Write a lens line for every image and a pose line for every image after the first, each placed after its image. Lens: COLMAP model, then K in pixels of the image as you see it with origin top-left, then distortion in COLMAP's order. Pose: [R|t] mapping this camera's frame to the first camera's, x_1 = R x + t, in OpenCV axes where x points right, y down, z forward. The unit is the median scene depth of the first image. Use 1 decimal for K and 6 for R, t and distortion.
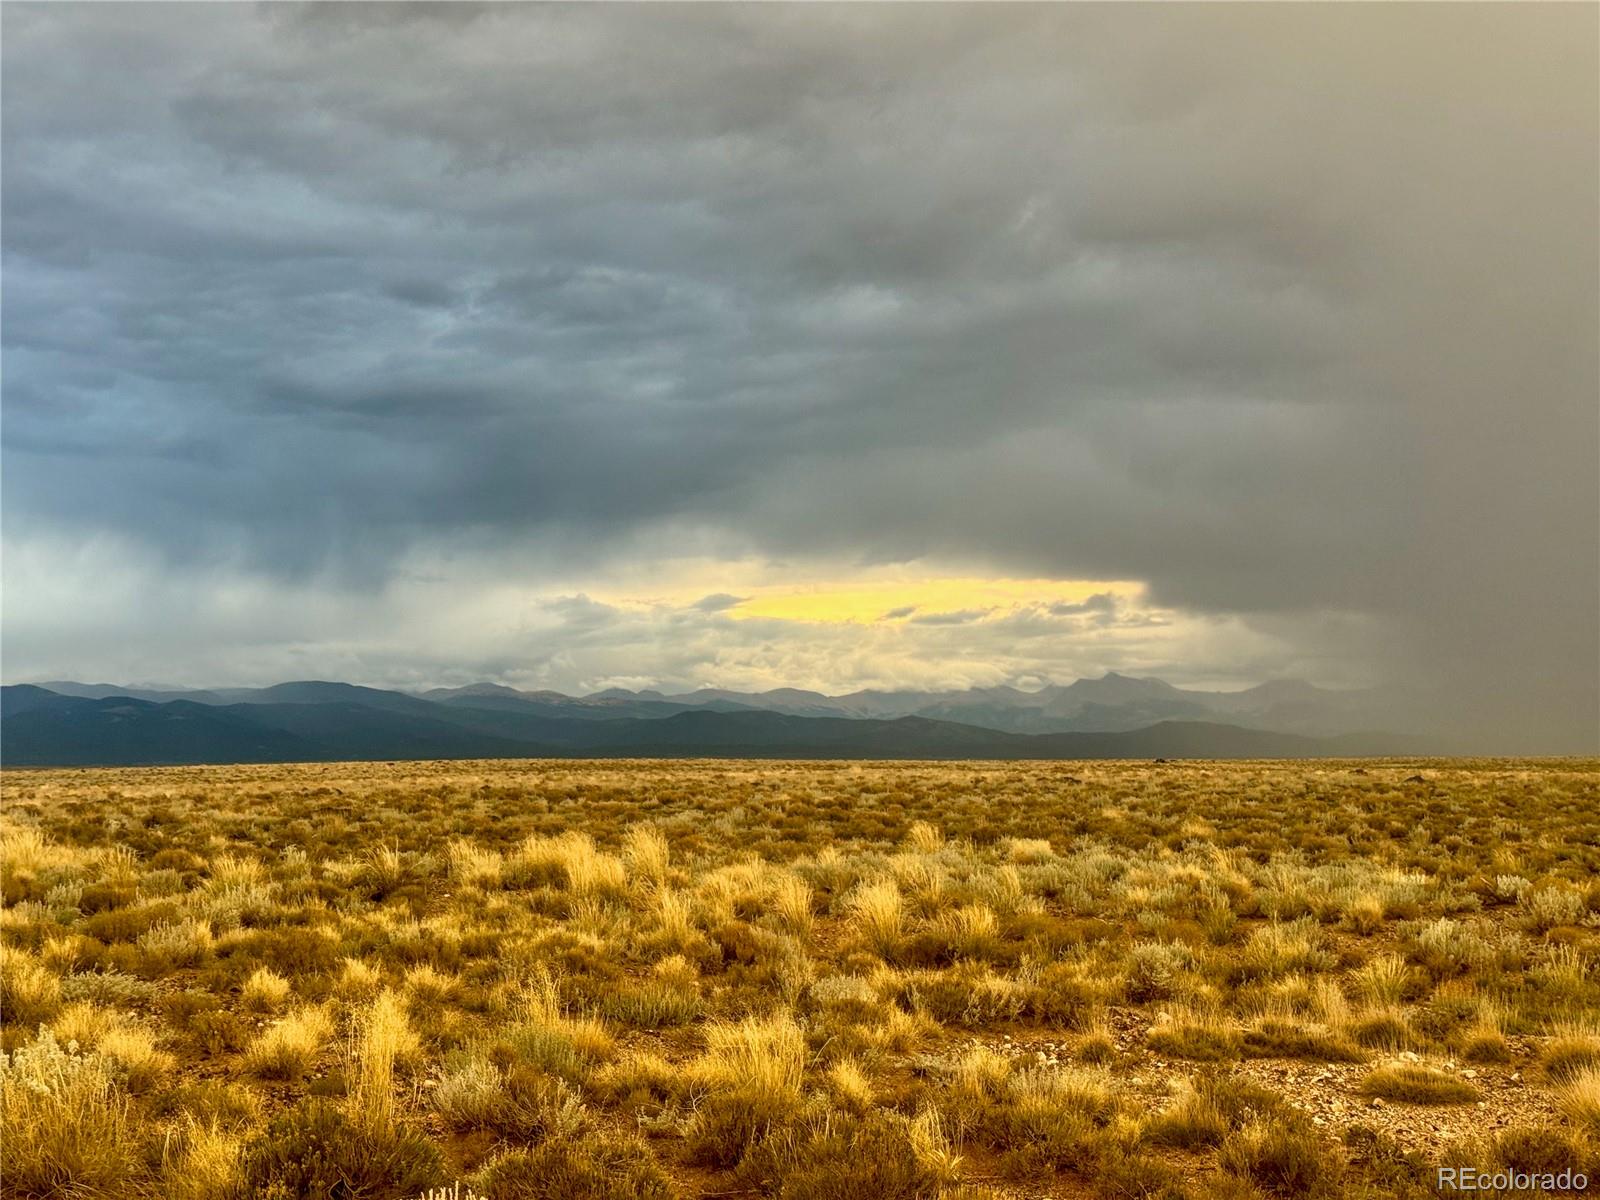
lens RADIAL K [[2265.2, 0, 808.0], [0, 2265.2, 588.8], [0, 0, 1]] dist [0.151751, 0.000000]
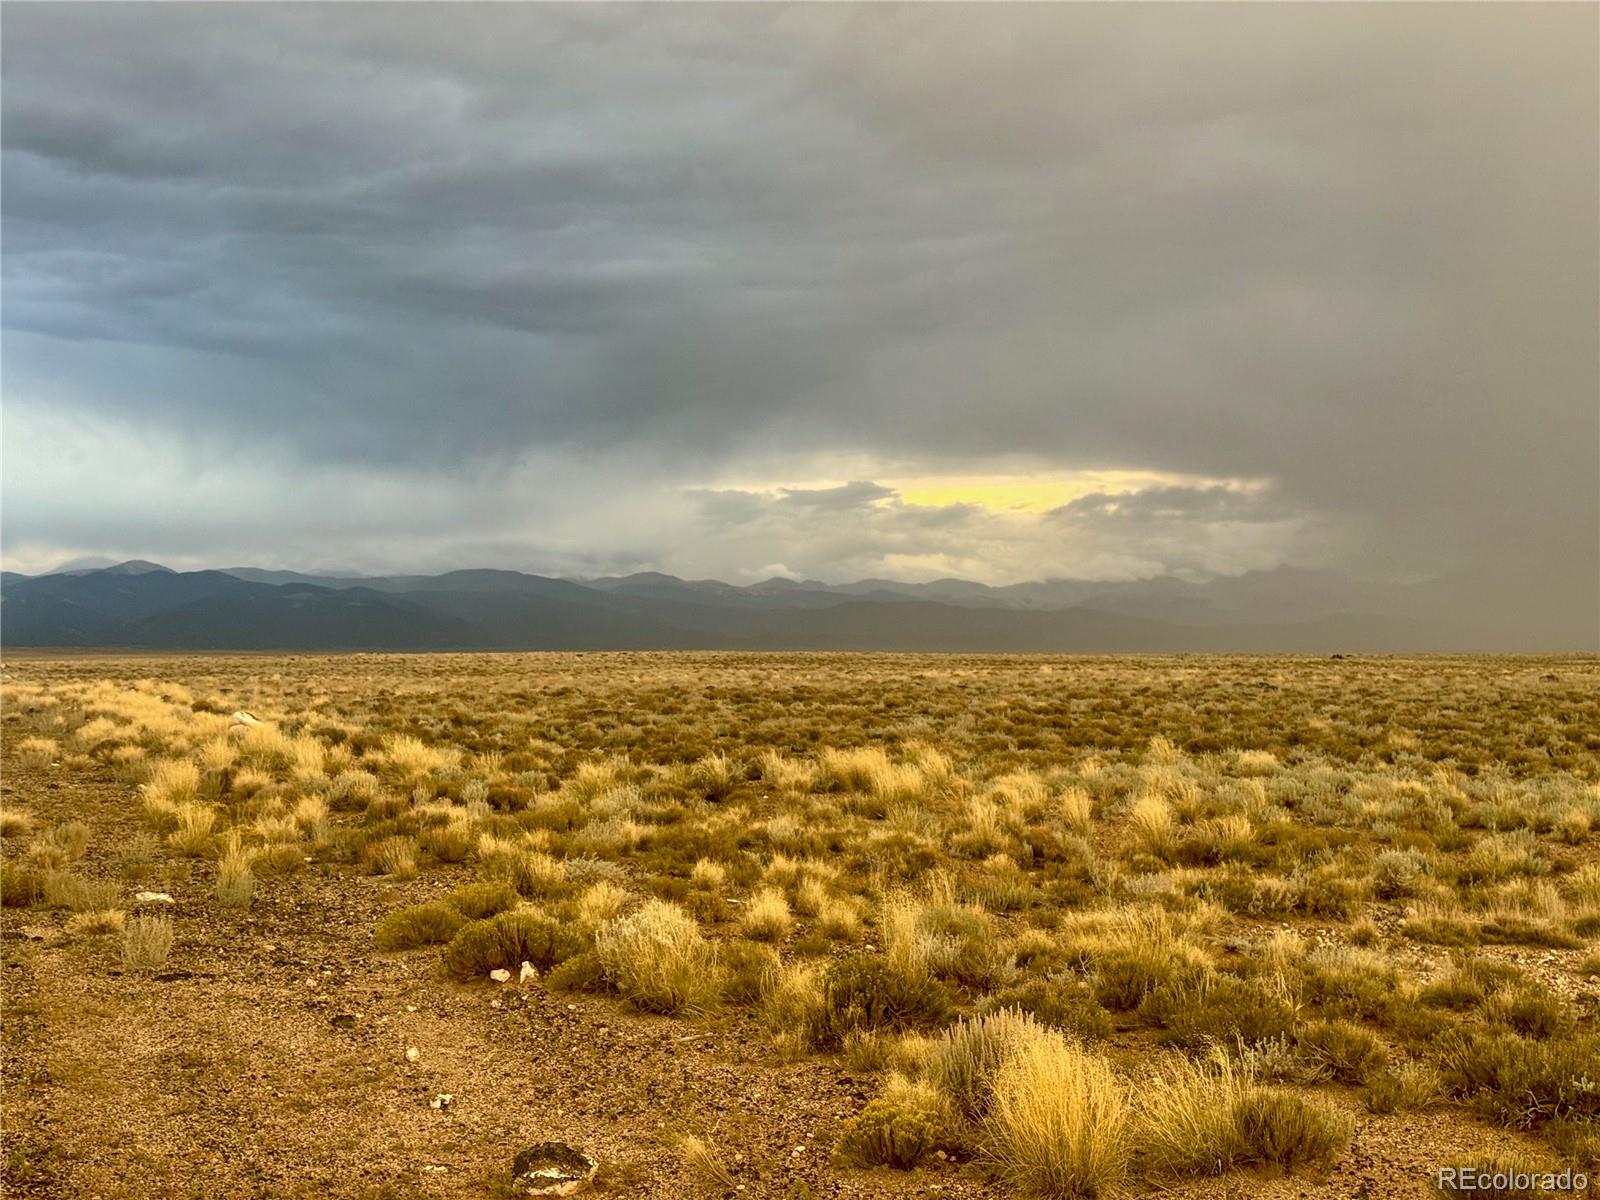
lens RADIAL K [[2265.2, 0, 800.9], [0, 2265.2, 612.1], [0, 0, 1]] dist [0.151751, 0.000000]
pose [[0.997149, 0.004898, -0.075303, -0.061911], [-0.000474, 0.998278, 0.058659, -0.036067], [0.075461, -0.058456, 0.995434, -0.194412]]
